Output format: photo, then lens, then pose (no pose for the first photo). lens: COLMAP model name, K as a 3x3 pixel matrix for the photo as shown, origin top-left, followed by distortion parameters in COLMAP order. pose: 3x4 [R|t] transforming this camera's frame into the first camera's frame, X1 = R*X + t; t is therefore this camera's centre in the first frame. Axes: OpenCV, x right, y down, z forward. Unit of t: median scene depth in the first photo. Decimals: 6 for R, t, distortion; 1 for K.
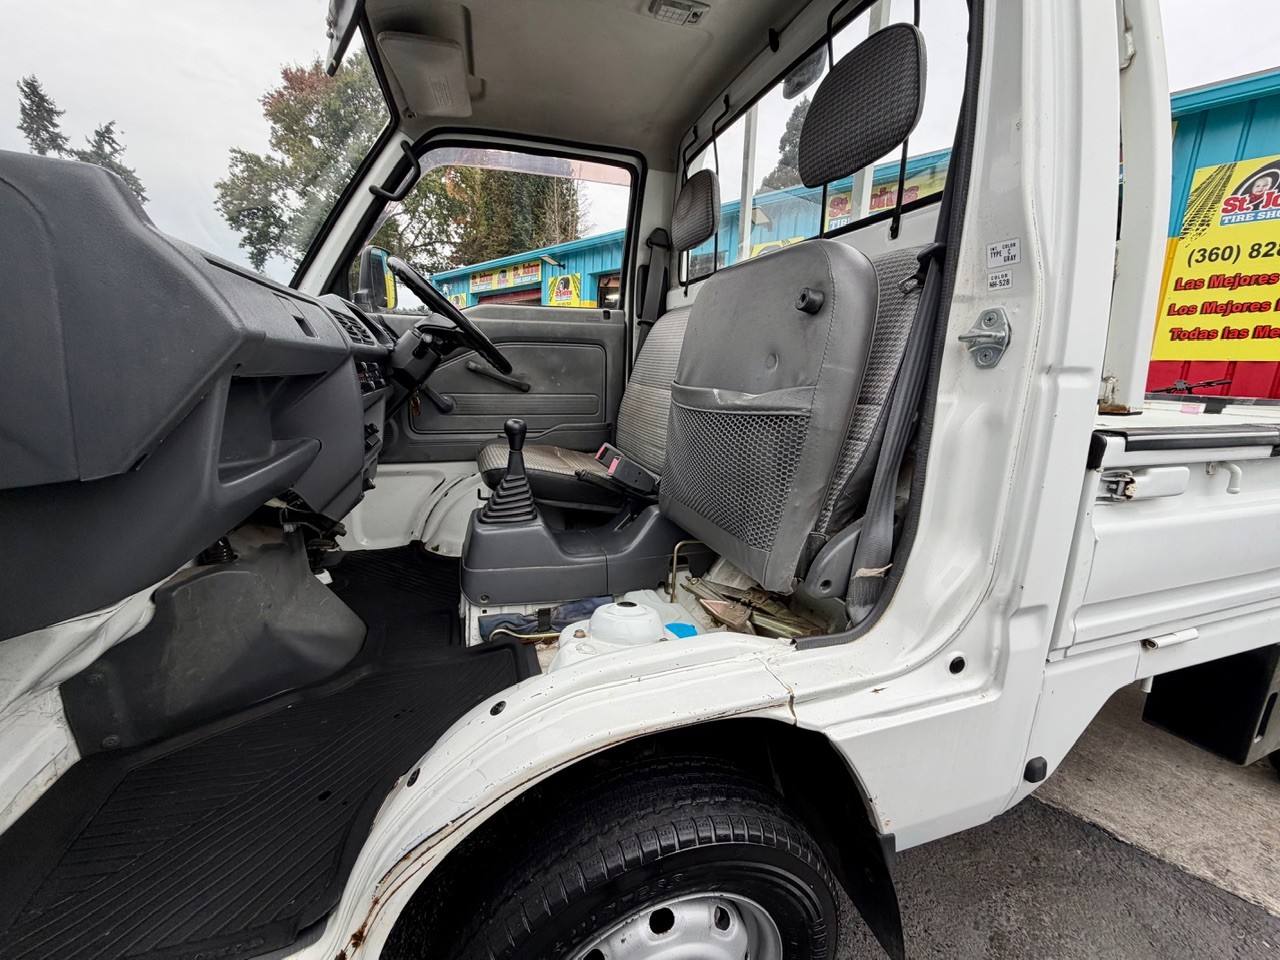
lens RADIAL K [[501.5, 0, 640.0], [0, 501.5, 480.0], [0, 0, 1]] dist [0.001128, 0.000752]
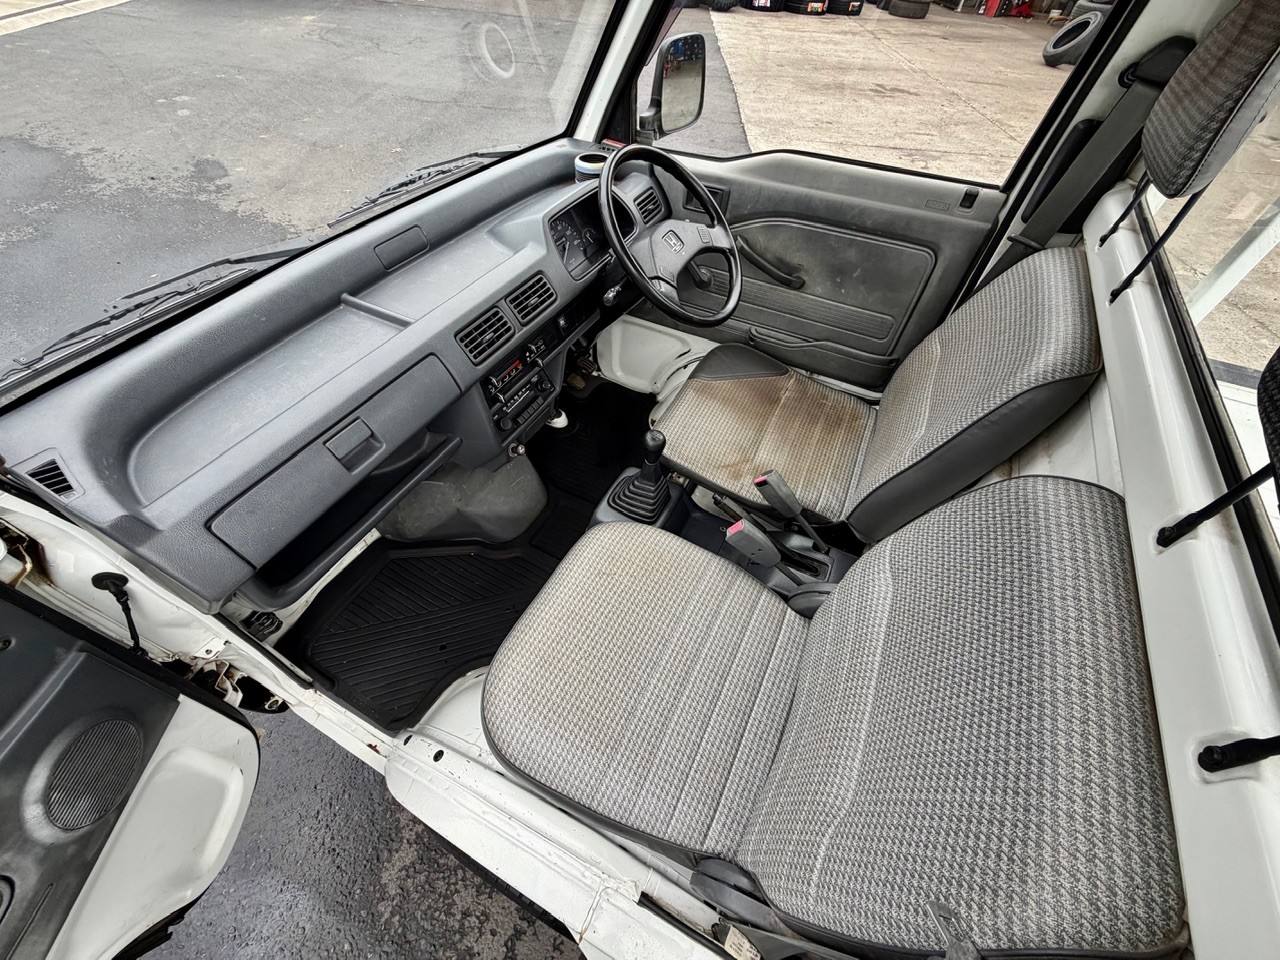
lens RADIAL K [[501.5, 0, 640.0], [0, 501.5, 480.0], [0, 0, 1]] dist [0.001128, 0.000752]
pose [[0.695607, 0.543960, -0.469295, 0.123454], [-0.175861, 0.762283, 0.622894, -0.386973], [0.696566, -0.350759, 0.625911, 0.252374]]
